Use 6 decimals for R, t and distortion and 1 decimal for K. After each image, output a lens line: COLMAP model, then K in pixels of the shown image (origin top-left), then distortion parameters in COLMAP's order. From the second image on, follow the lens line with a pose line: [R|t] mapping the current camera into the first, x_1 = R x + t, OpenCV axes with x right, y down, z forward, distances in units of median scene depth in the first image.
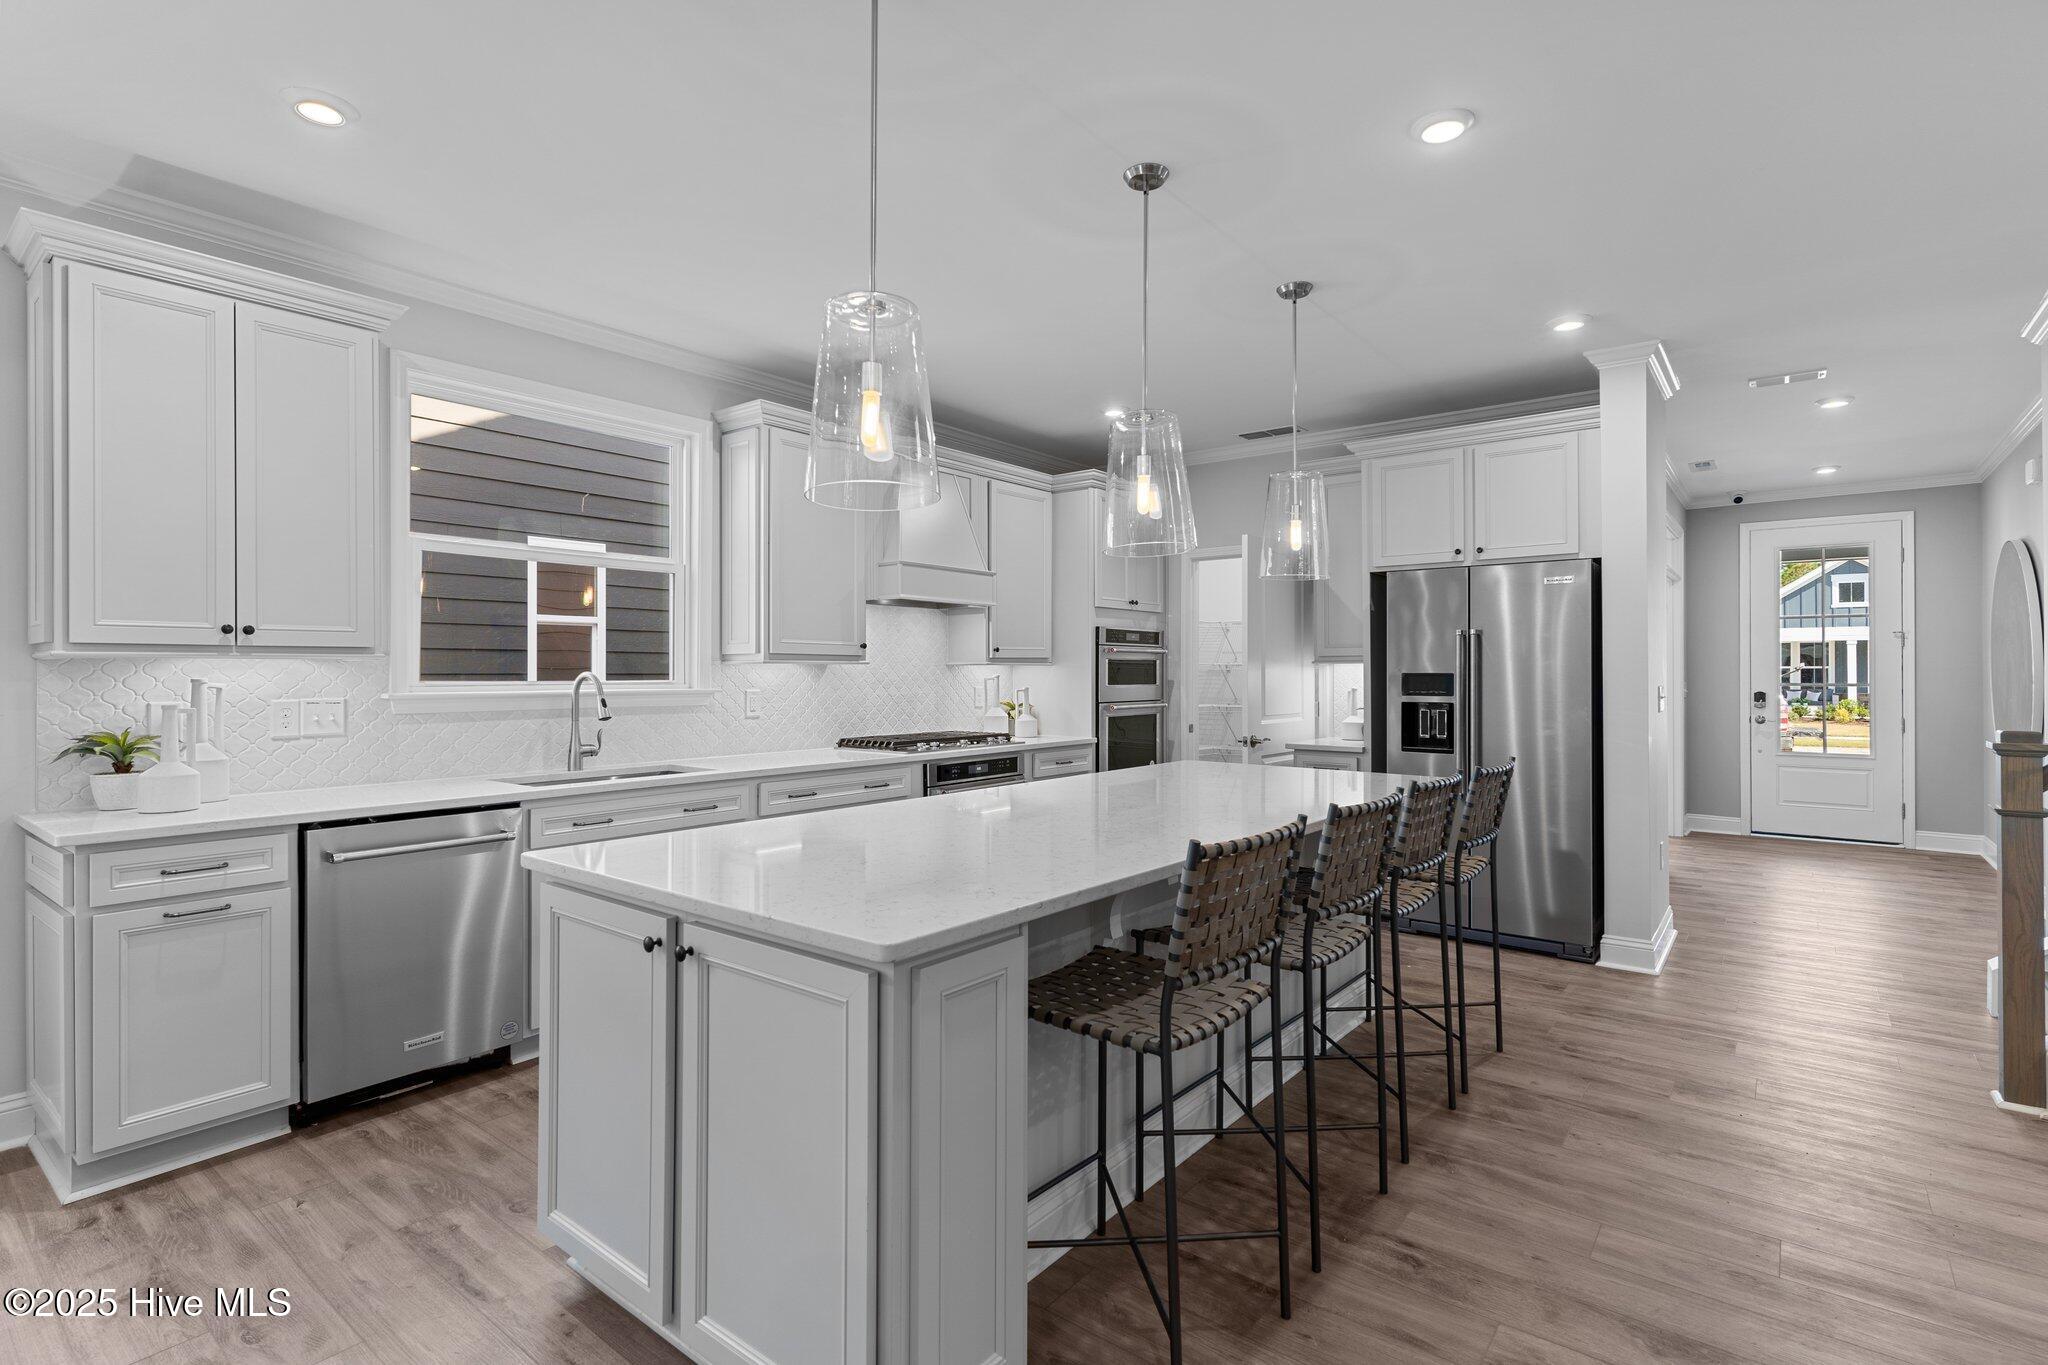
lens RADIAL K [[987.8, 0, 1012.6], [0, 987.8, 667.3], [0, 0, 1]] dist [0.001543, -0.000209]
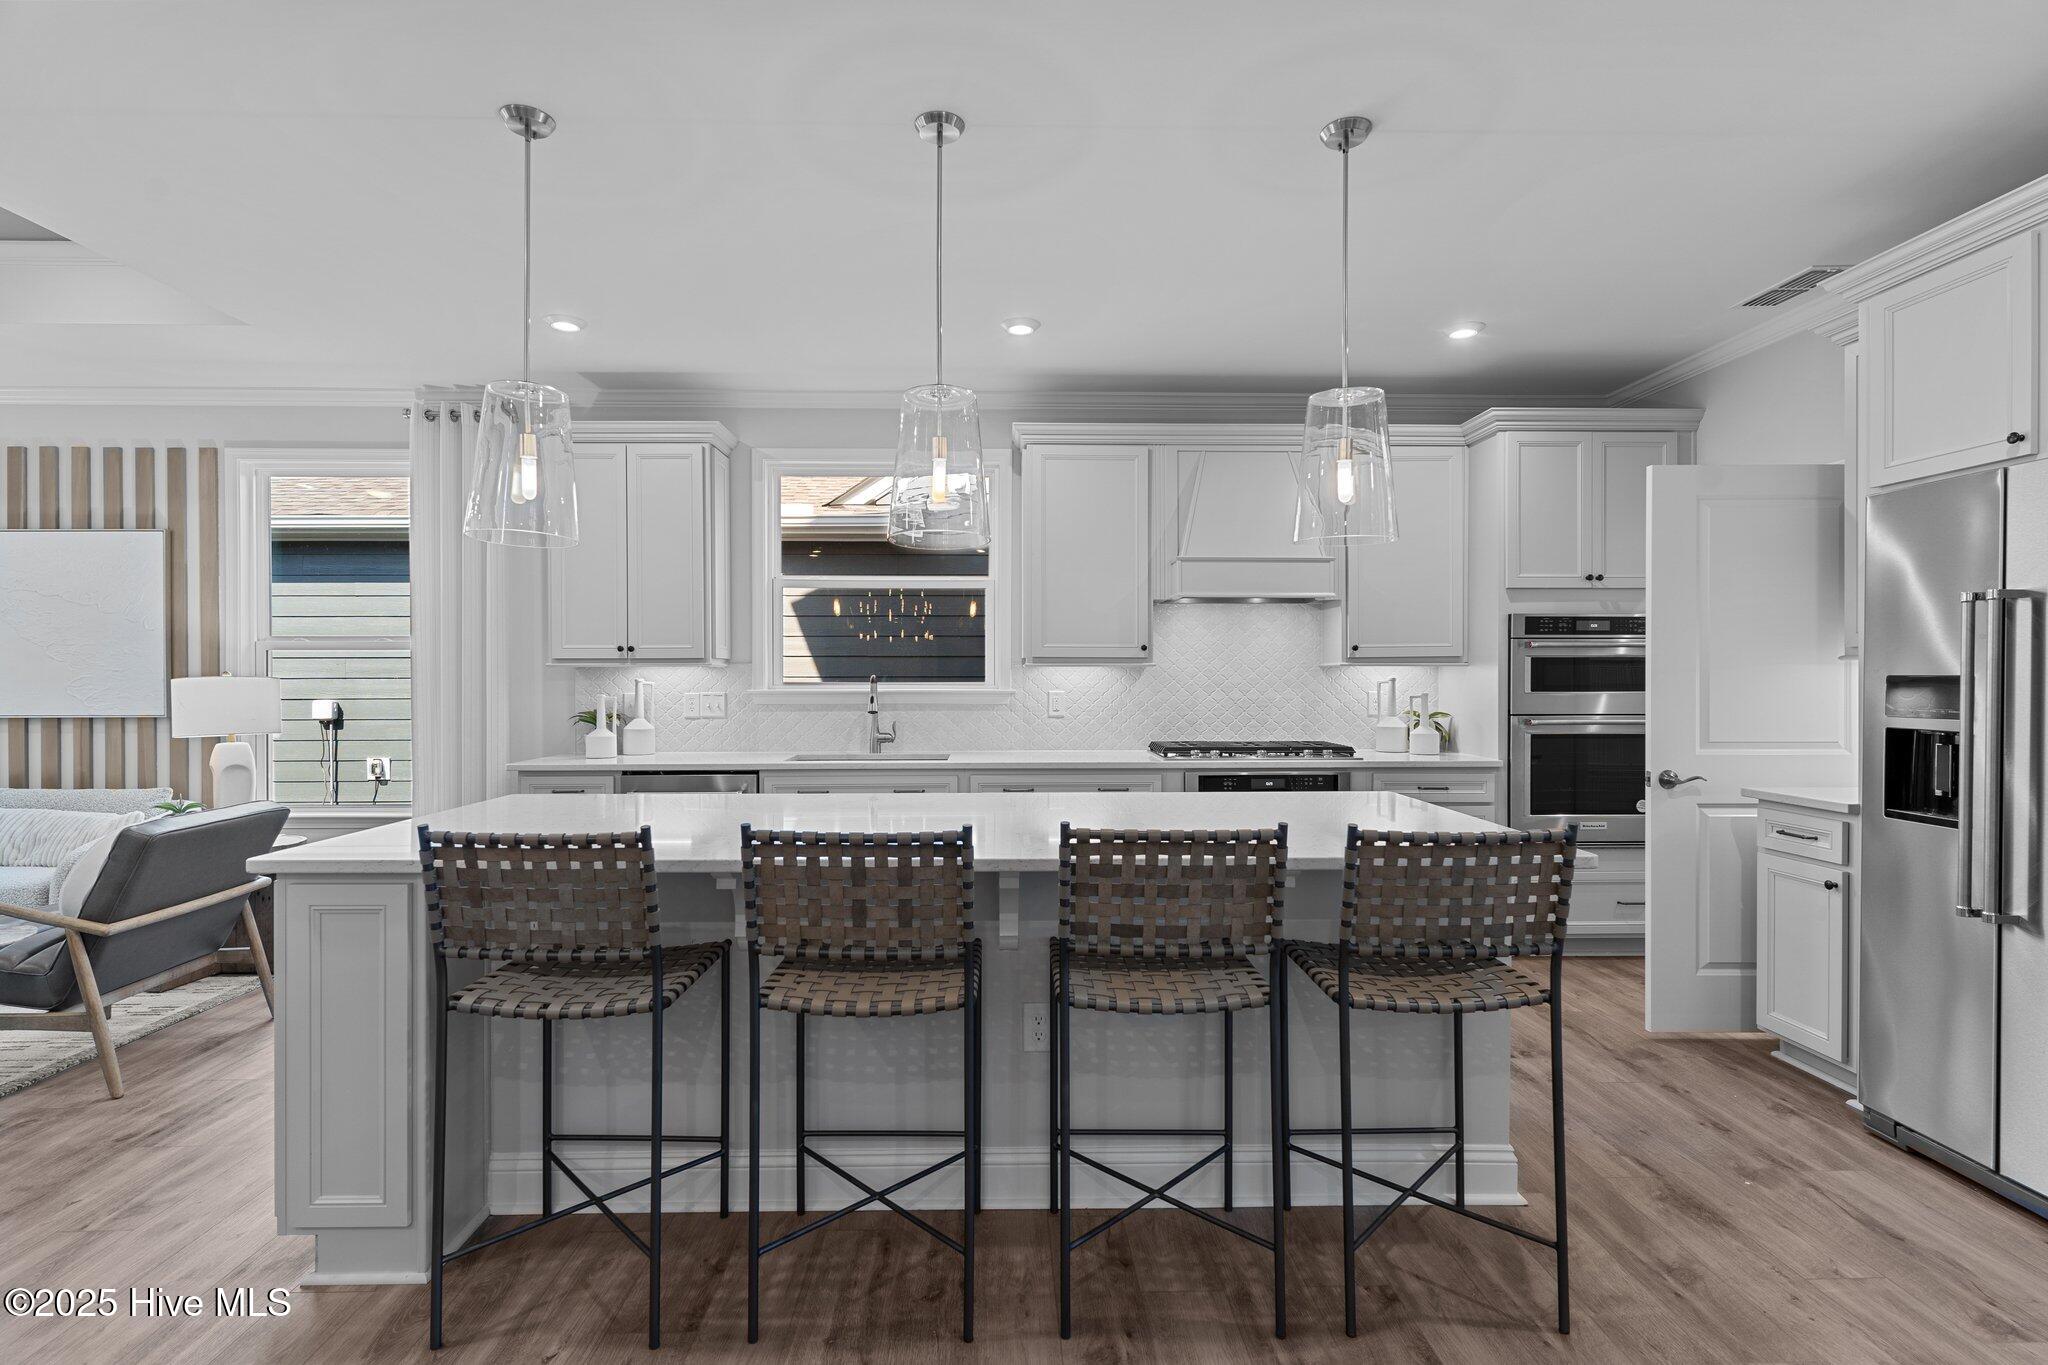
lens RADIAL K [[972.8, 0, 1009.3], [0, 972.8, 688.8], [0, 0, 1]] dist [0.008356, 0.000444]
pose [[0.641980, 0.010316, -0.766652, 0.621935], [0.004620, 0.999839, 0.017323, 0.001860], [0.766708, -0.014663, 0.641829, 0.340423]]
